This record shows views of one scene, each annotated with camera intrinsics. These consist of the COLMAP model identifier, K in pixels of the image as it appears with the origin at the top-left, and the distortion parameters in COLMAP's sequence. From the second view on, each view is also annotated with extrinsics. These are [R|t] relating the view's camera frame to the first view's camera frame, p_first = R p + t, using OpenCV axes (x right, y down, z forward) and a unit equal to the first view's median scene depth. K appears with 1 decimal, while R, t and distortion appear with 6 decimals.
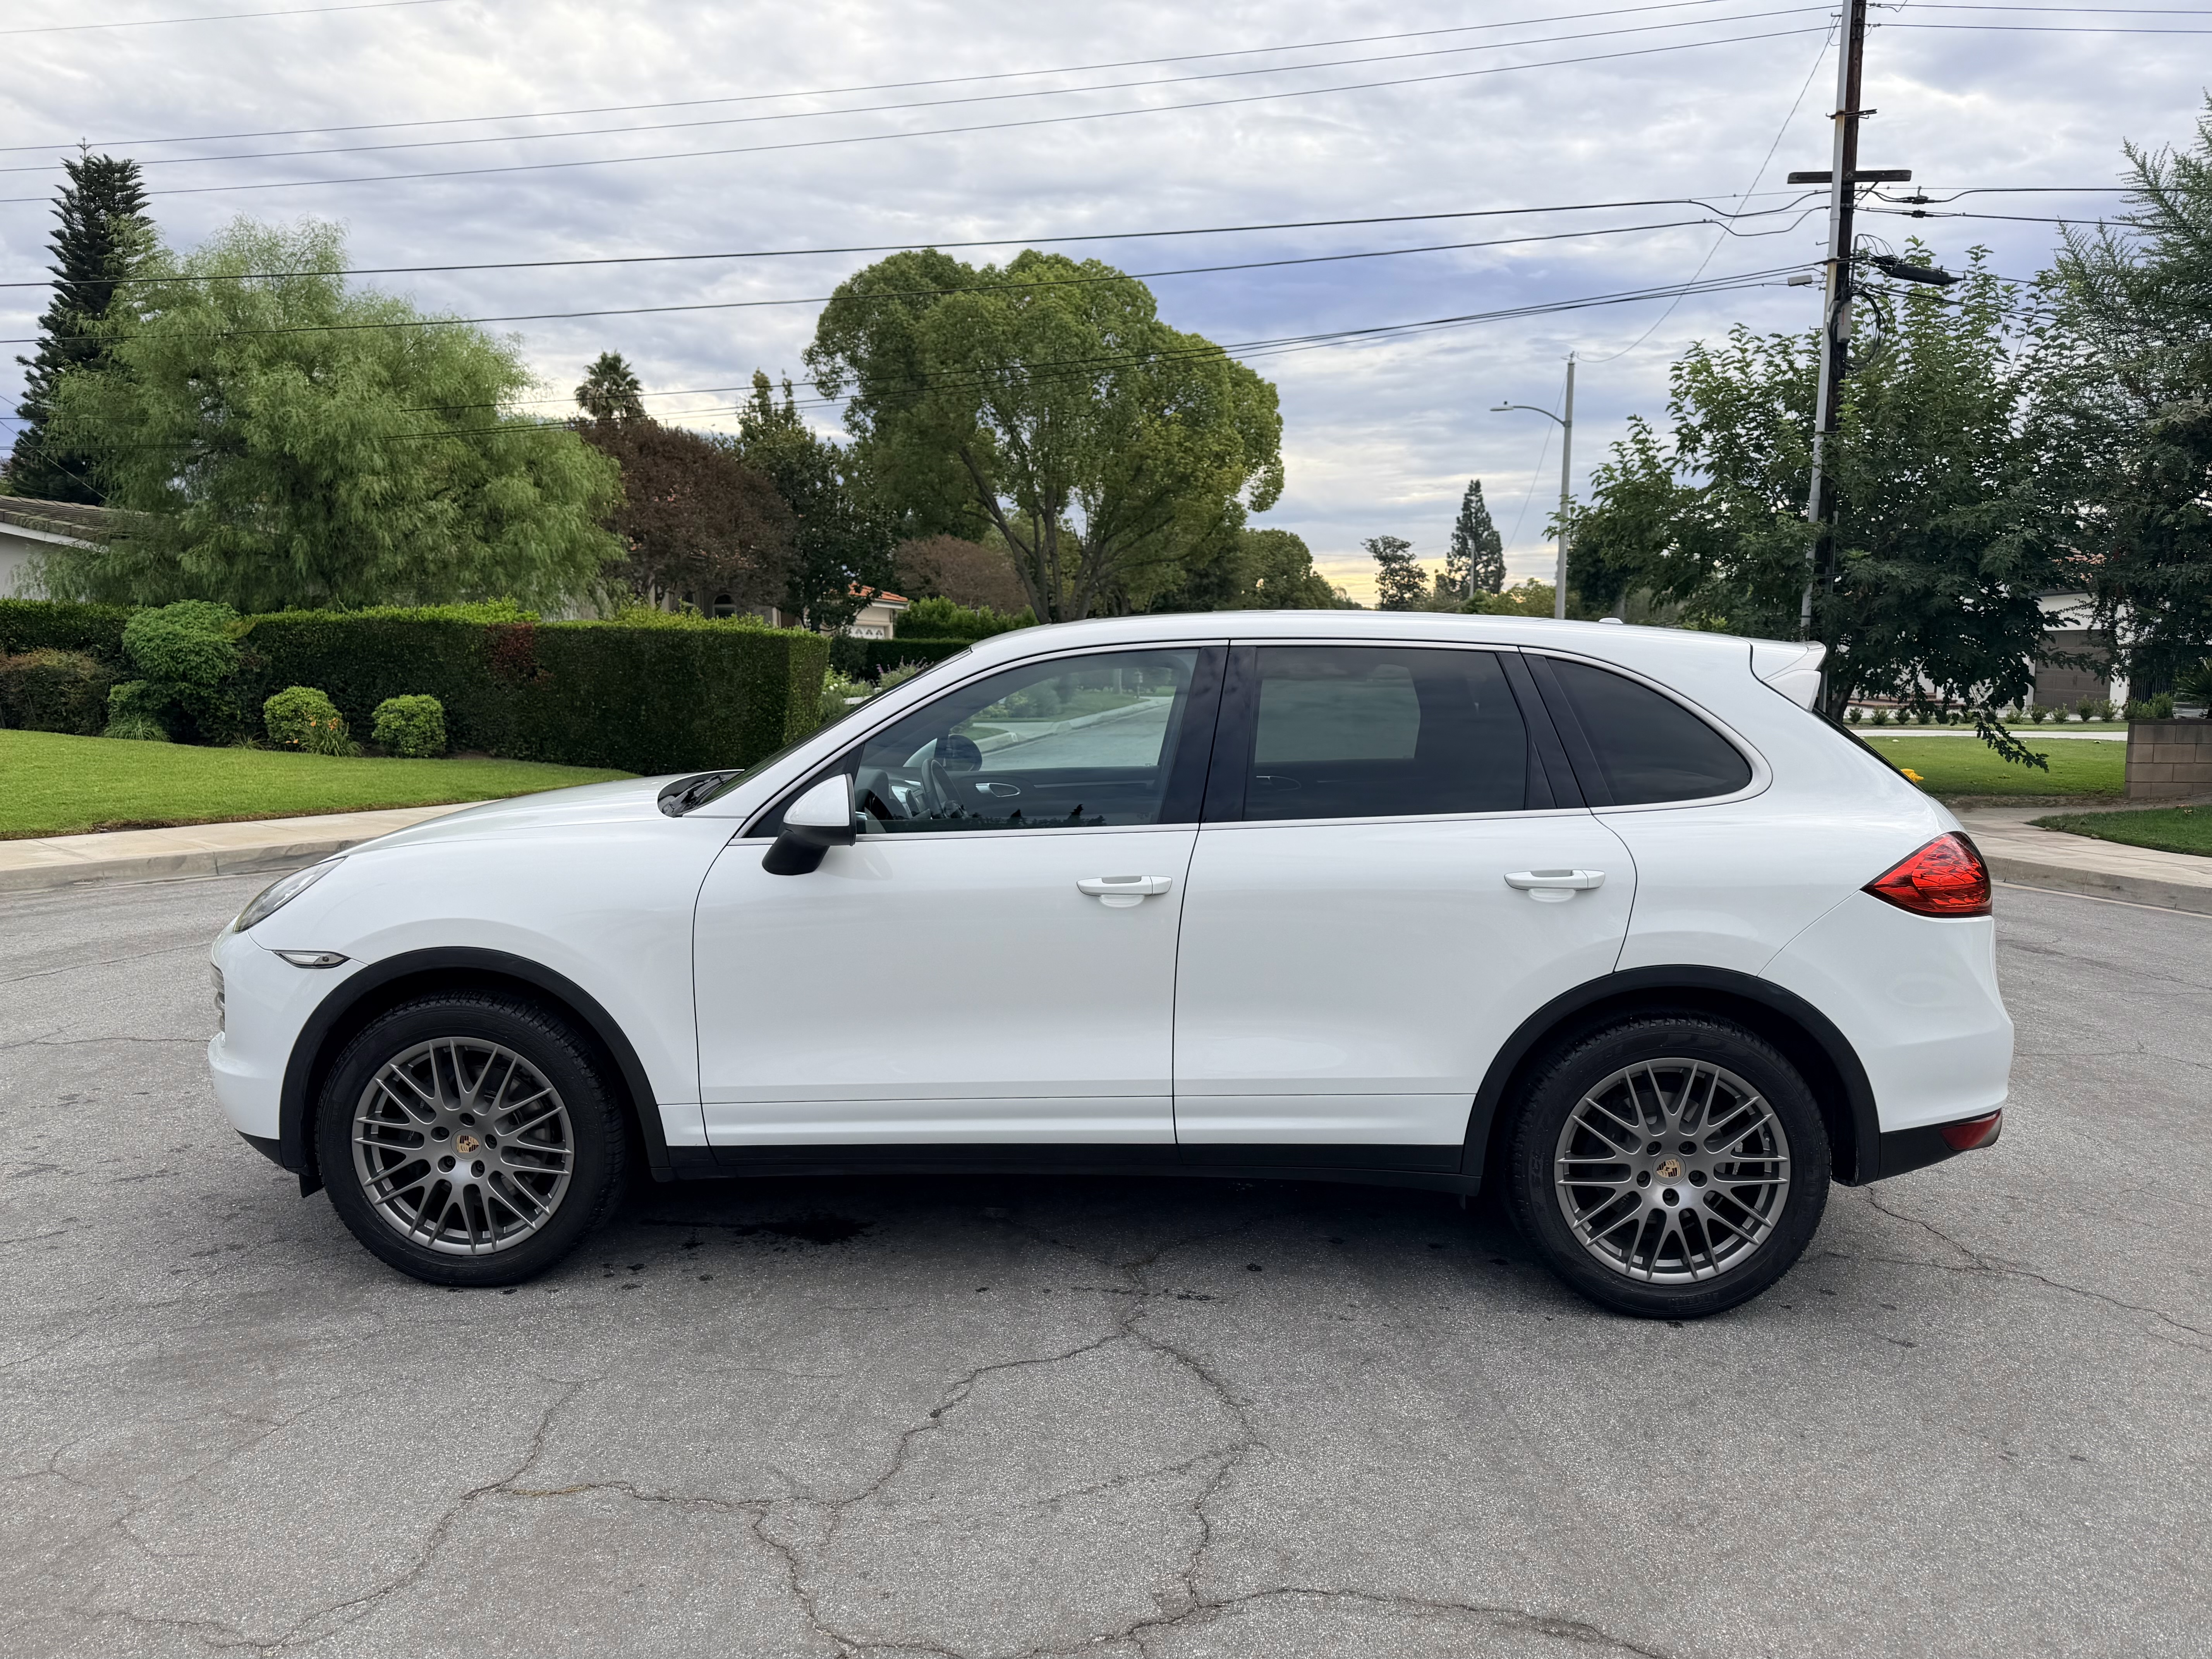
lens RADIAL K [[1570.8, 0, 1101.2], [0, 1570.8, 839.7], [0, 0, 1]] dist [0.123812, -0.217868]
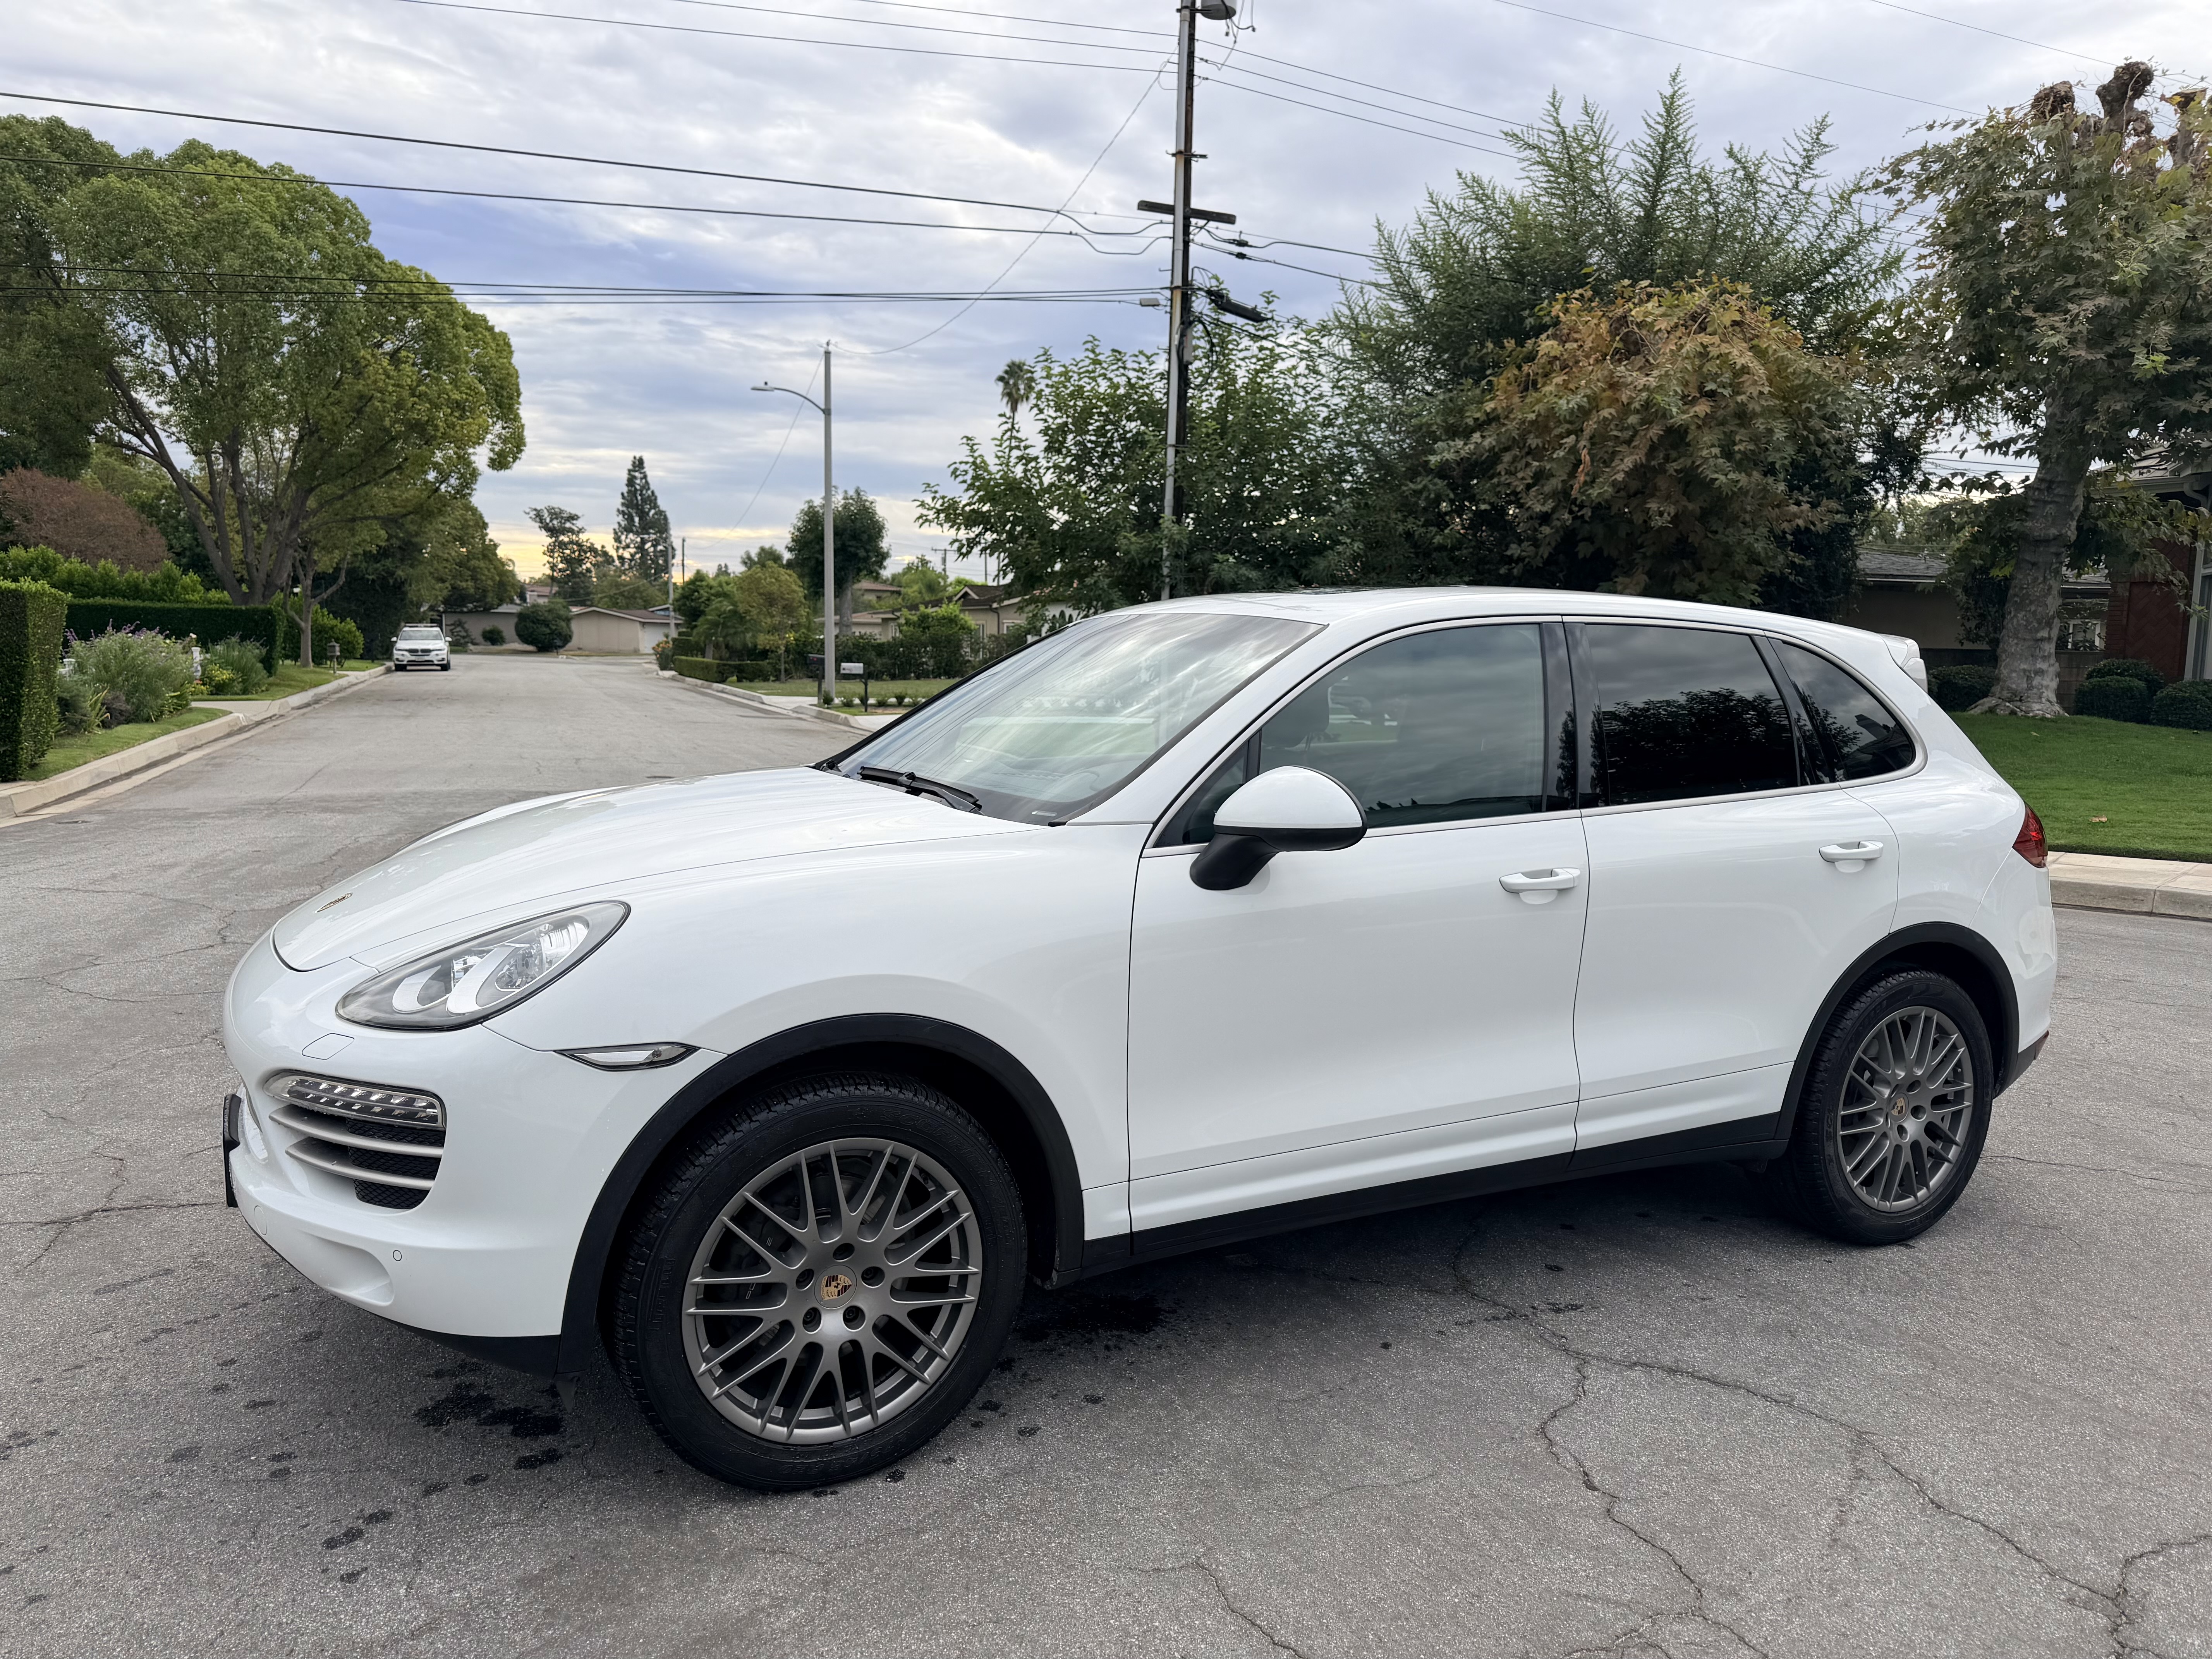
lens RADIAL K [[1584.7, 0, 1100.6], [0, 1584.7, 823.0], [0, 0, 1]] dist [0.049196, -0.065981]
pose [[0.860534, -0.038911, 0.507905, -0.154780], [0.038369, 0.999197, 0.011541, -0.005603], [-0.507946, 0.009557, 0.861336, 0.074114]]
